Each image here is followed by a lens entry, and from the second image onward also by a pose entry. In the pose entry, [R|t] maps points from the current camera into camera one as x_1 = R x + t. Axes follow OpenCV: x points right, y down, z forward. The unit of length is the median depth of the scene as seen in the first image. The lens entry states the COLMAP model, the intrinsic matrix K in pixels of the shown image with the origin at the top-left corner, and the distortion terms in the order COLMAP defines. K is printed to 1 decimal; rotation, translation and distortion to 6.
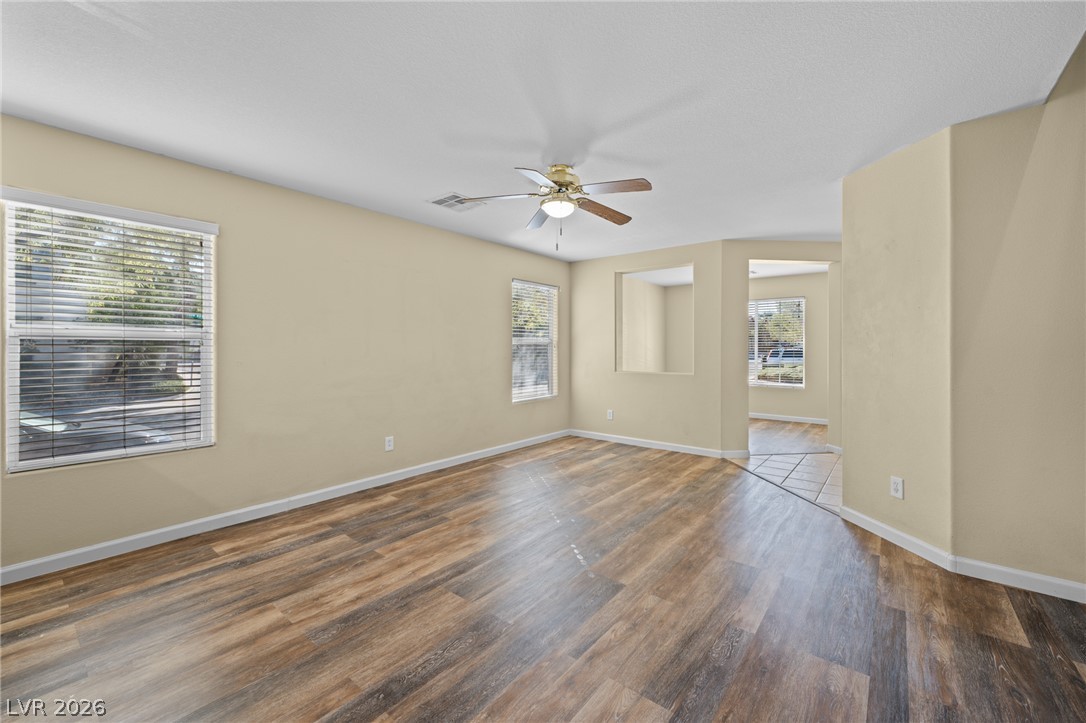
lens RADIAL K [[435.1, 0, 547.4], [0, 435.1, 350.8], [0, 0, 1]] dist [0.002326, -0.001084]
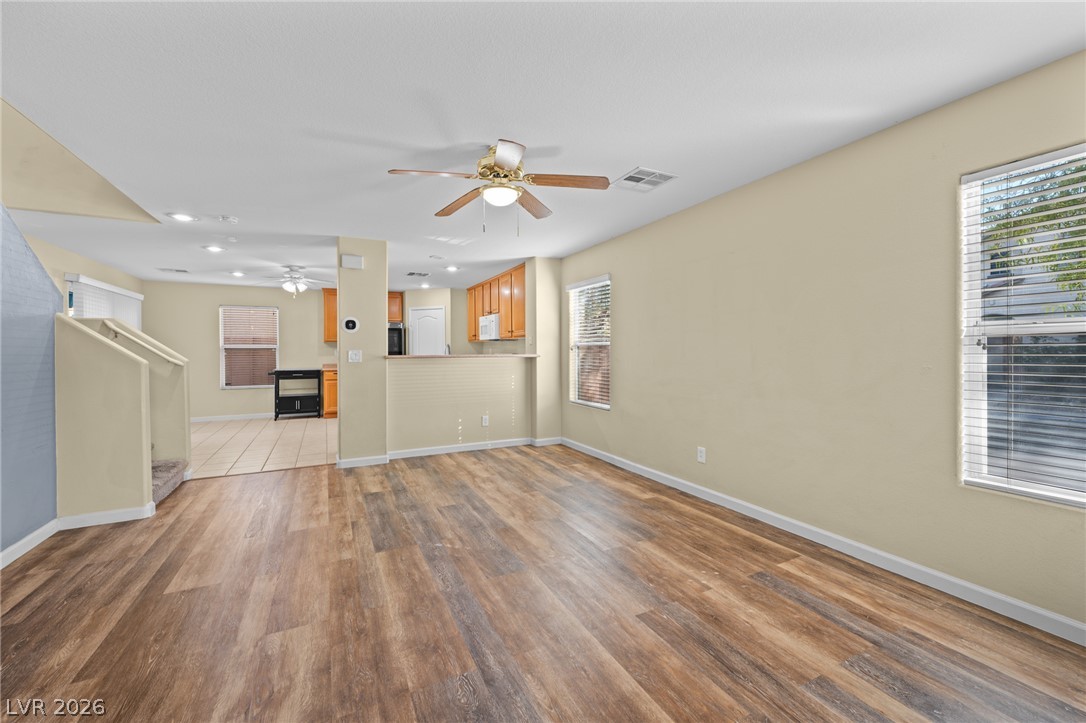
lens RADIAL K [[435.1, 0, 541.0], [0, 435.1, 353.0], [0, 0, 1]] dist [0.002326, -0.001084]
pose [[-0.422390, 0.006376, -0.906392, 0.860715], [0.001286, 0.999978, 0.006435, -0.007669], [0.906413, 0.001553, -0.422390, 1.548775]]
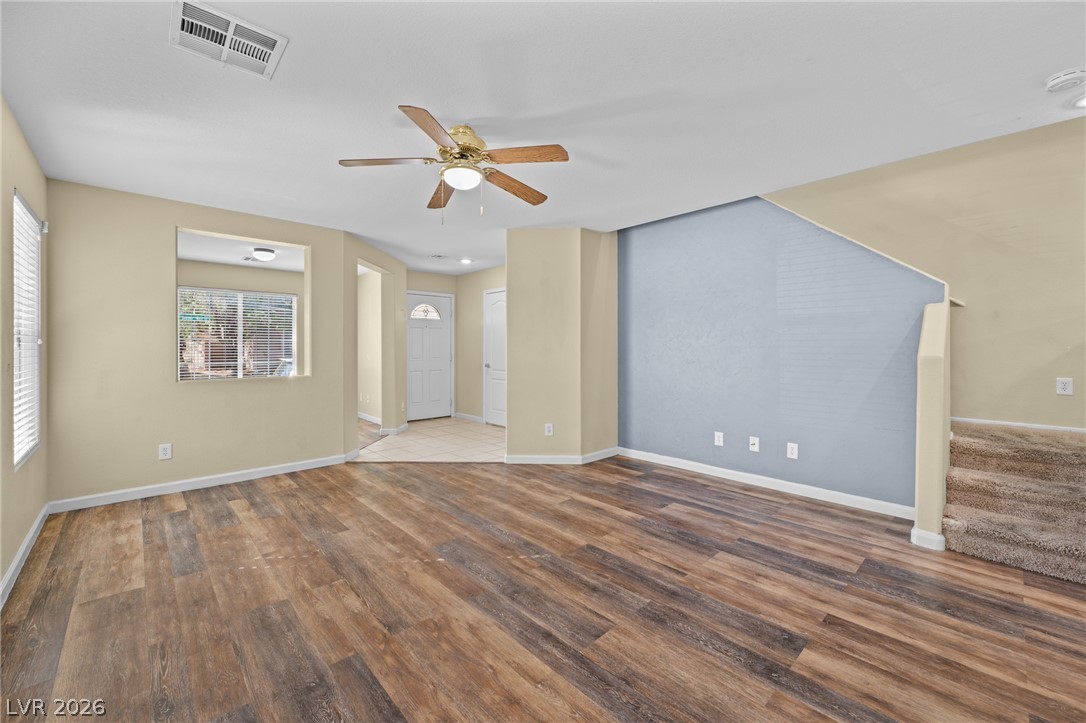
lens RADIAL K [[435.1, 0, 542.4], [0, 435.1, 347.0], [0, 0, 1]] dist [0.002326, -0.001084]
pose [[0.143810, 0.000207, 0.989605, -0.830822], [0.005631, 0.999984, -0.001027, -0.000365], [-0.989589, 0.005721, 0.143806, 0.773734]]
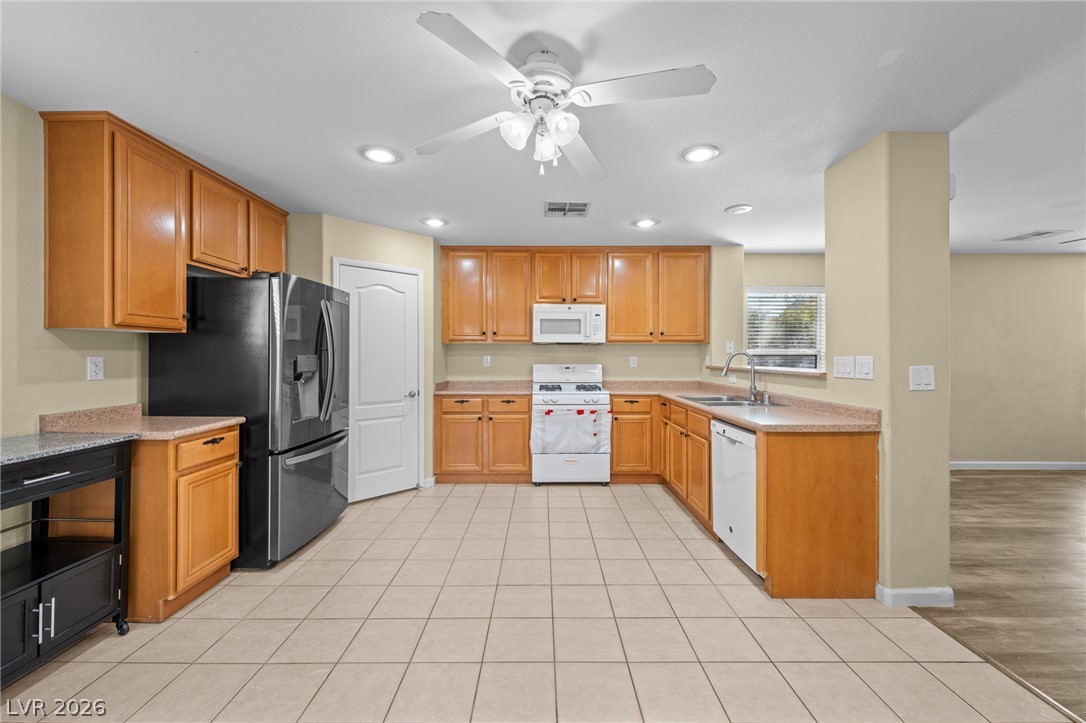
lens RADIAL K [[435.1, 0, 539.8], [0, 435.1, 357.2], [0, 0, 1]] dist [0.002326, -0.001084]
pose [[0.623158, 0.004349, -0.782084, -0.155402], [-0.004933, 0.999987, 0.001630, -0.020665], [0.782080, 0.002842, 0.623171, -0.960046]]
